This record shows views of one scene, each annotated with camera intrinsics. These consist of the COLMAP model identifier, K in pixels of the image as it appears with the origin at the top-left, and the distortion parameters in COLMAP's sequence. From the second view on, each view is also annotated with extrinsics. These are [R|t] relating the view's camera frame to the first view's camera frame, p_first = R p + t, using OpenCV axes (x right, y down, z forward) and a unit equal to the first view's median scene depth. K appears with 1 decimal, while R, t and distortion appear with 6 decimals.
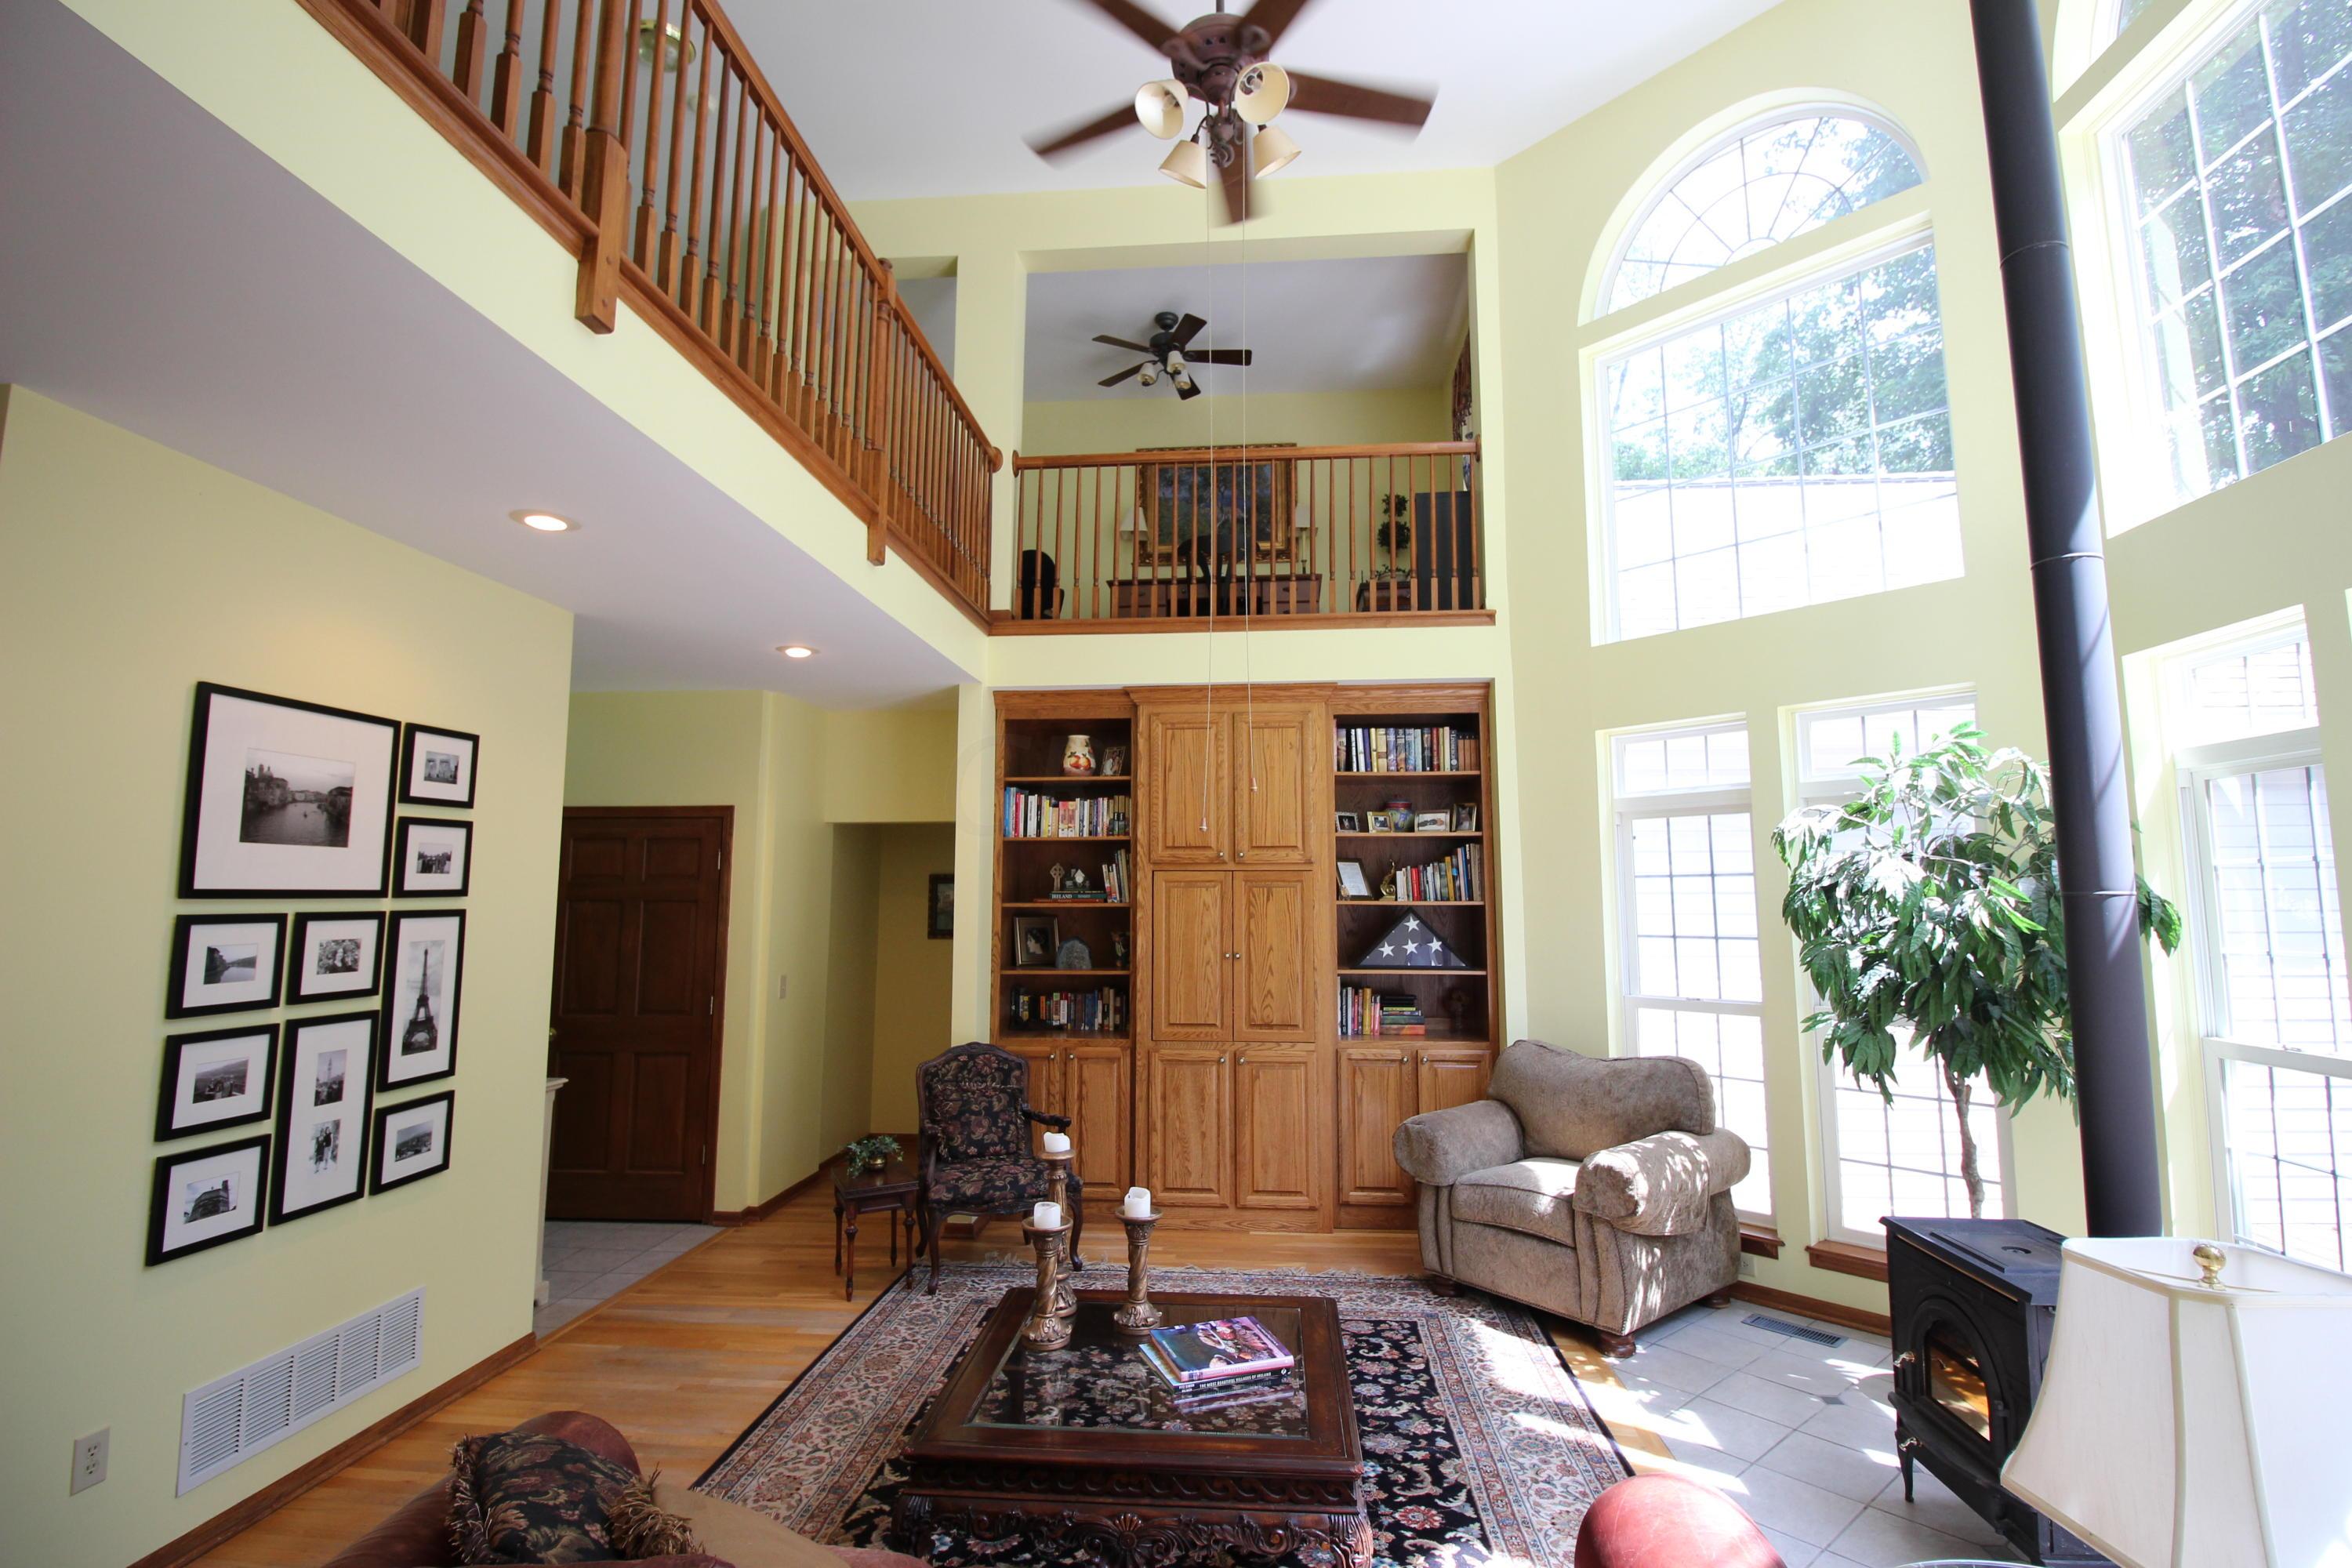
lens RADIAL K [[1092.4, 0, 1189.1], [0, 1092.4, 772.0], [0, 0, 1]] dist [-0.025115, -0.000419]
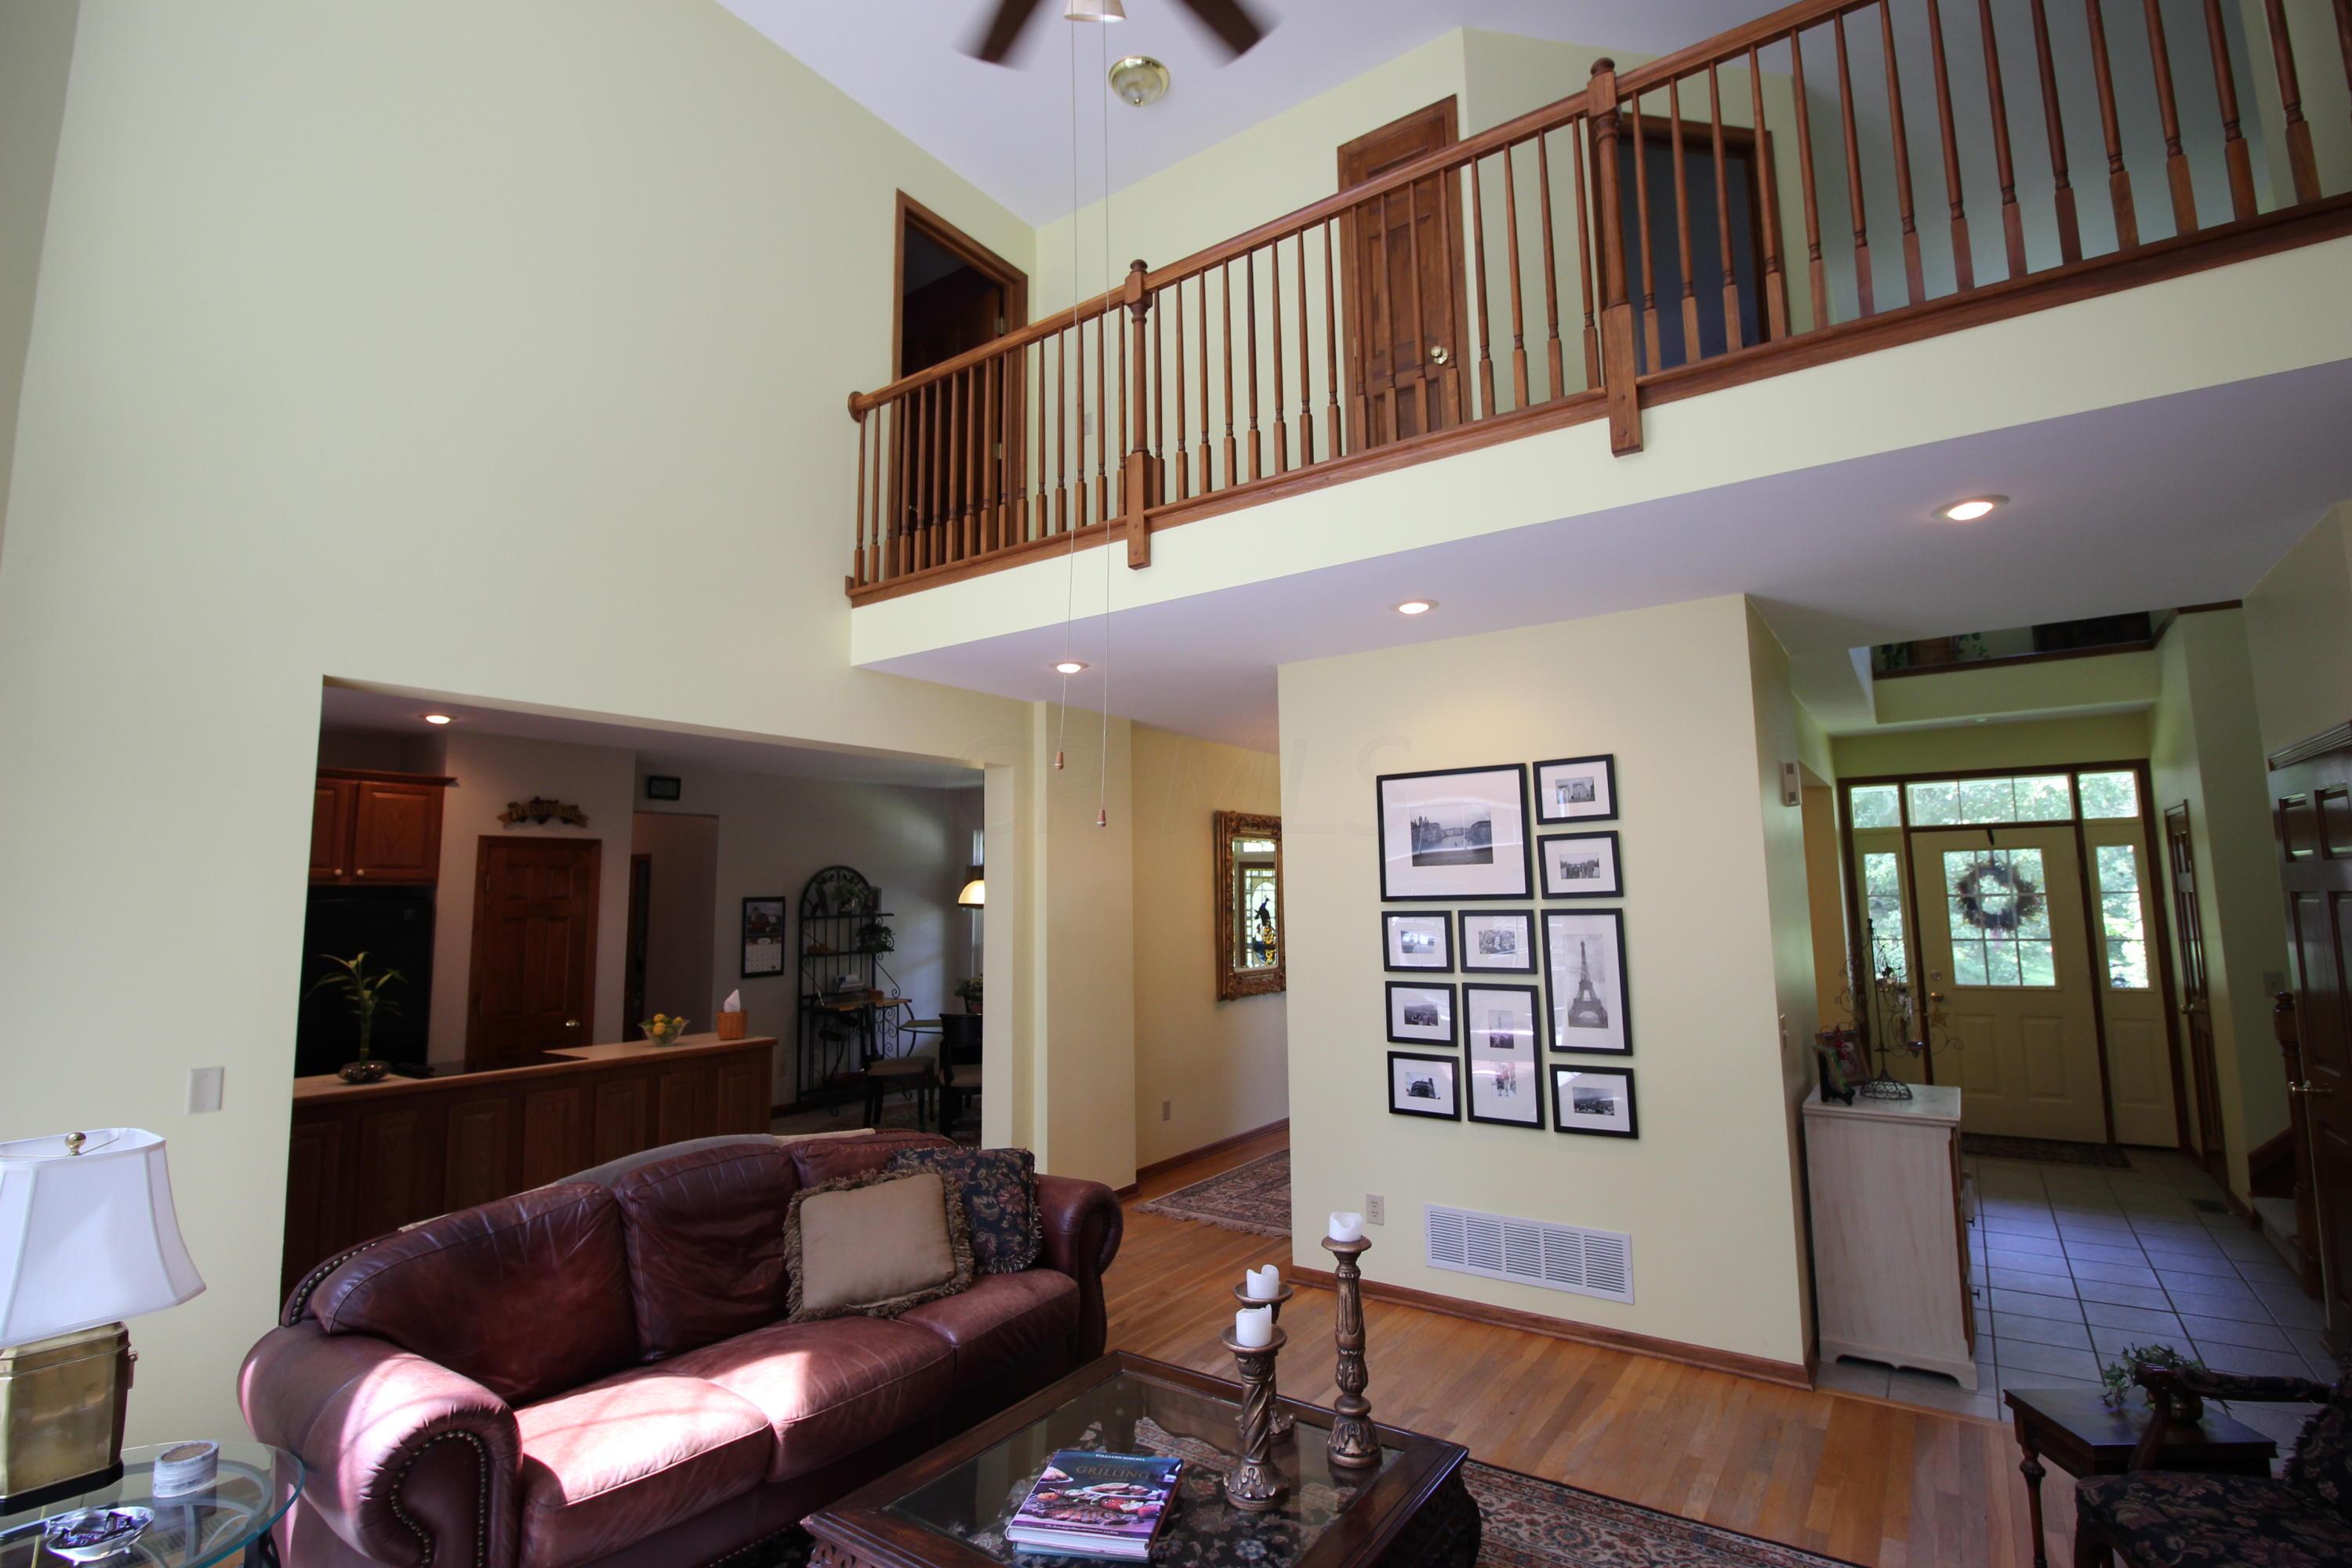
lens RADIAL K [[1092.4, 0, 1189.1], [0, 1092.4, 772.0], [0, 0, 1]] dist [-0.025115, -0.000419]
pose [[-0.513100, -0.095507, -0.852999, 0.614149], [0.108843, 0.978528, -0.175033, 0.155086], [0.851400, -0.182653, -0.491687, 1.354348]]
